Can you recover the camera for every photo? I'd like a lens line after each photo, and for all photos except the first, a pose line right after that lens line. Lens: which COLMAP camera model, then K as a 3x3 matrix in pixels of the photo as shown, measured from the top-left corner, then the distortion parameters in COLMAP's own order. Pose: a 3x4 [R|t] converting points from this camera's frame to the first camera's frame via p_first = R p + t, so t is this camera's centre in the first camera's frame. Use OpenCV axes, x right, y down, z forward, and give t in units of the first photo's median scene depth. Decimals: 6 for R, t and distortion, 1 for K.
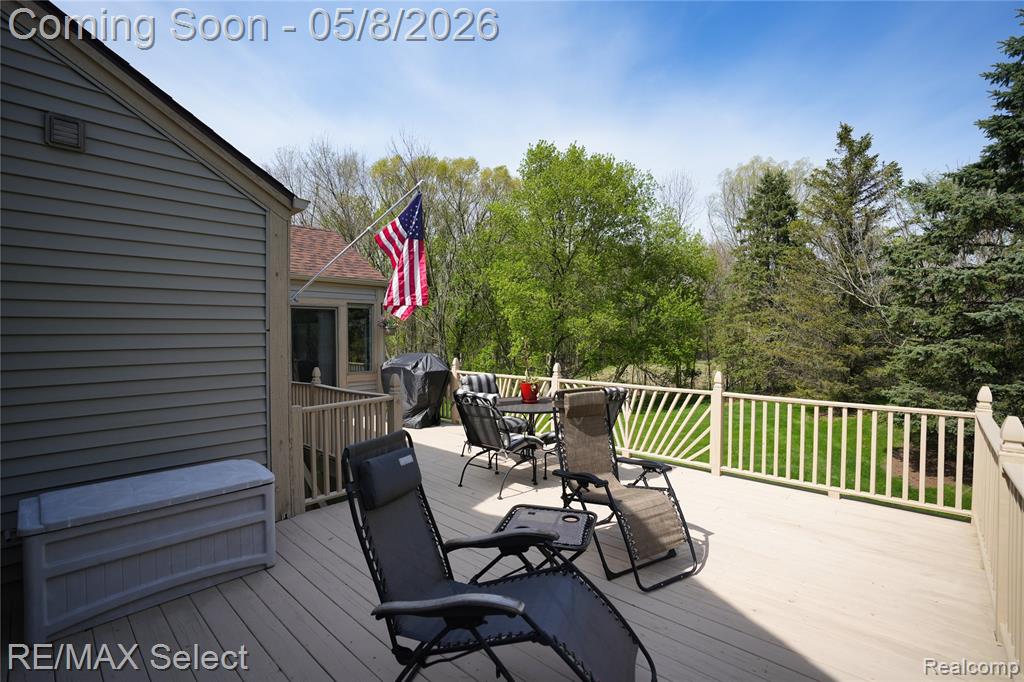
lens RADIAL K [[466.5, 0, 493.0], [0, 466.5, 341.6], [0, 0, 1]] dist [-0.016158, 0.009888]
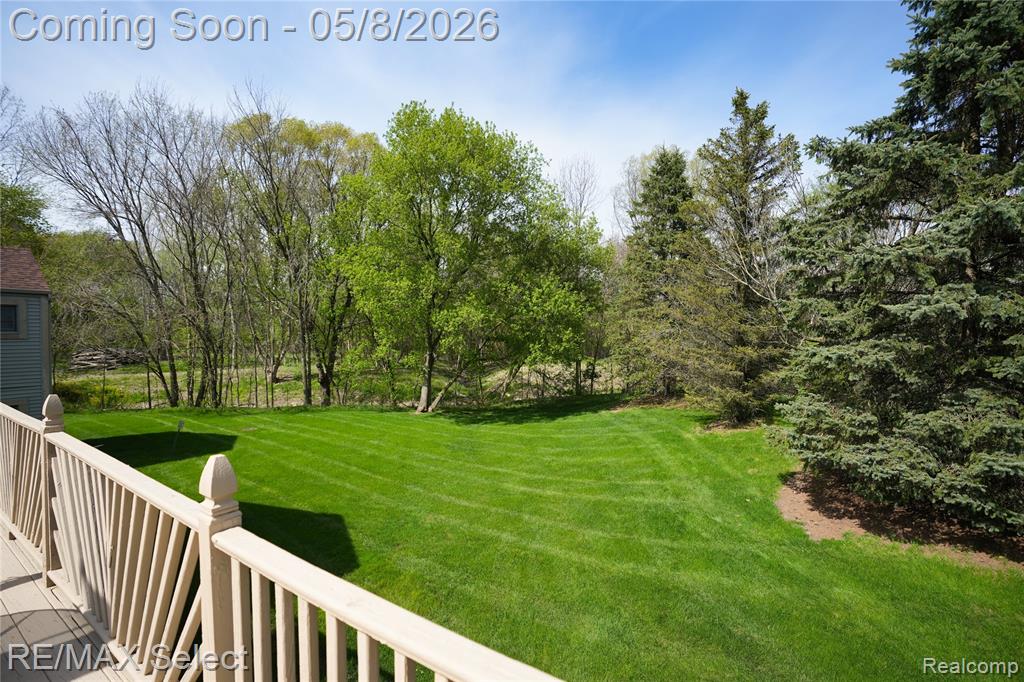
lens RADIAL K [[424.4, 0, 512.0], [0, 424.4, 341.0], [0, 0, 1]] dist [0.002380, 0.000186]
pose [[0.988699, -0.005433, 0.149818, 0.218660], [0.003160, 0.999876, 0.015406, -0.012679], [-0.149883, -0.014758, 0.988594, 0.275426]]
